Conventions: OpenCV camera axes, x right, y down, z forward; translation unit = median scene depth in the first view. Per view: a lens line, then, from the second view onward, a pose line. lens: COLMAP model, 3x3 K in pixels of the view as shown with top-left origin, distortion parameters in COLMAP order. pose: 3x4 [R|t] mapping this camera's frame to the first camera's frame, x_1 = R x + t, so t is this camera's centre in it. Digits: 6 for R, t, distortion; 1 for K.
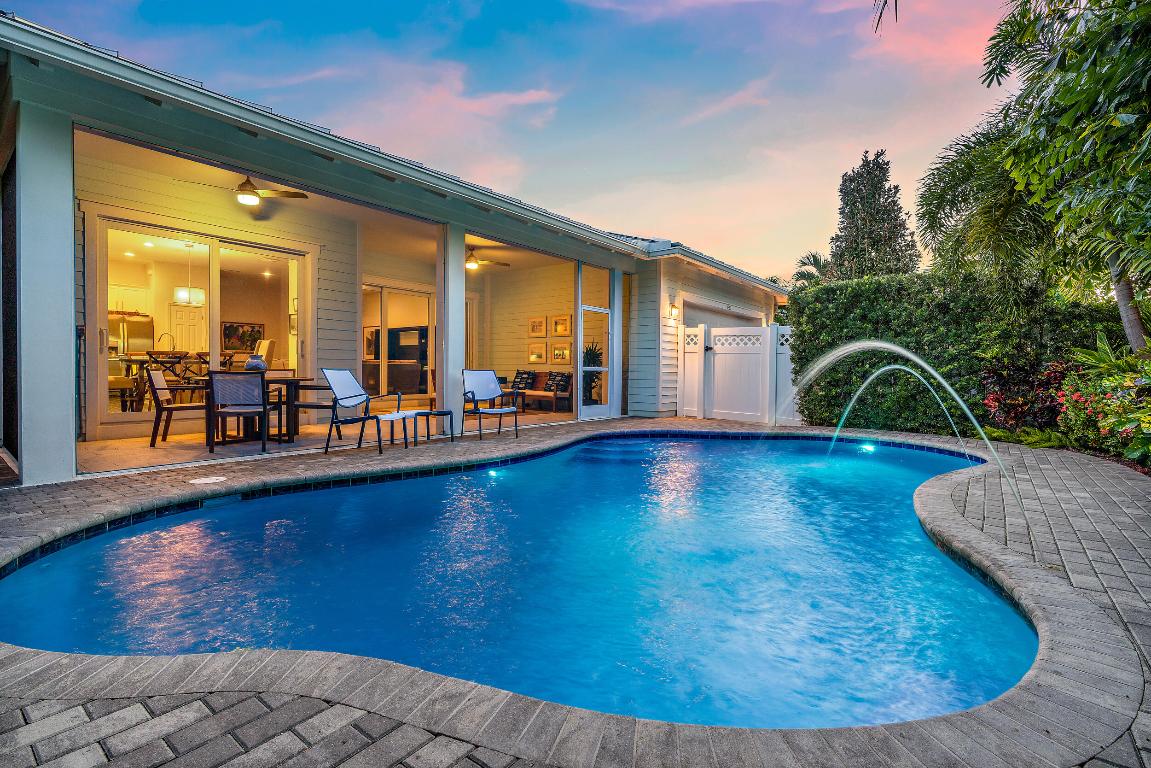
lens RADIAL K [[533.7, 0, 570.8], [0, 533.7, 381.7], [0, 0, 1]] dist [-0.004768, 0.000886]
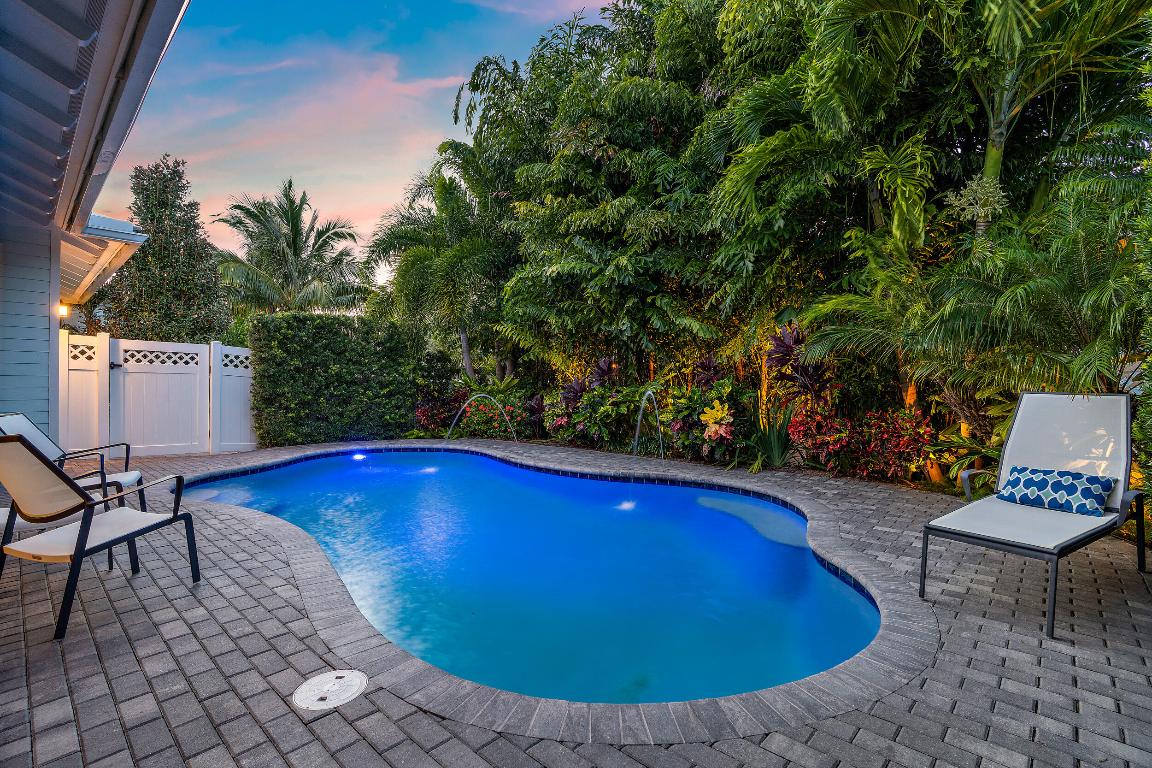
lens RADIAL K [[534.2, 0, 573.2], [0, 534.2, 383.7], [0, 0, 1]] dist [-0.004768, 0.000886]
pose [[0.094688, -0.003702, 0.995500, -0.460864], [0.018822, 0.999821, 0.001928, -0.027242], [-0.995329, 0.018554, 0.094741, 0.294487]]
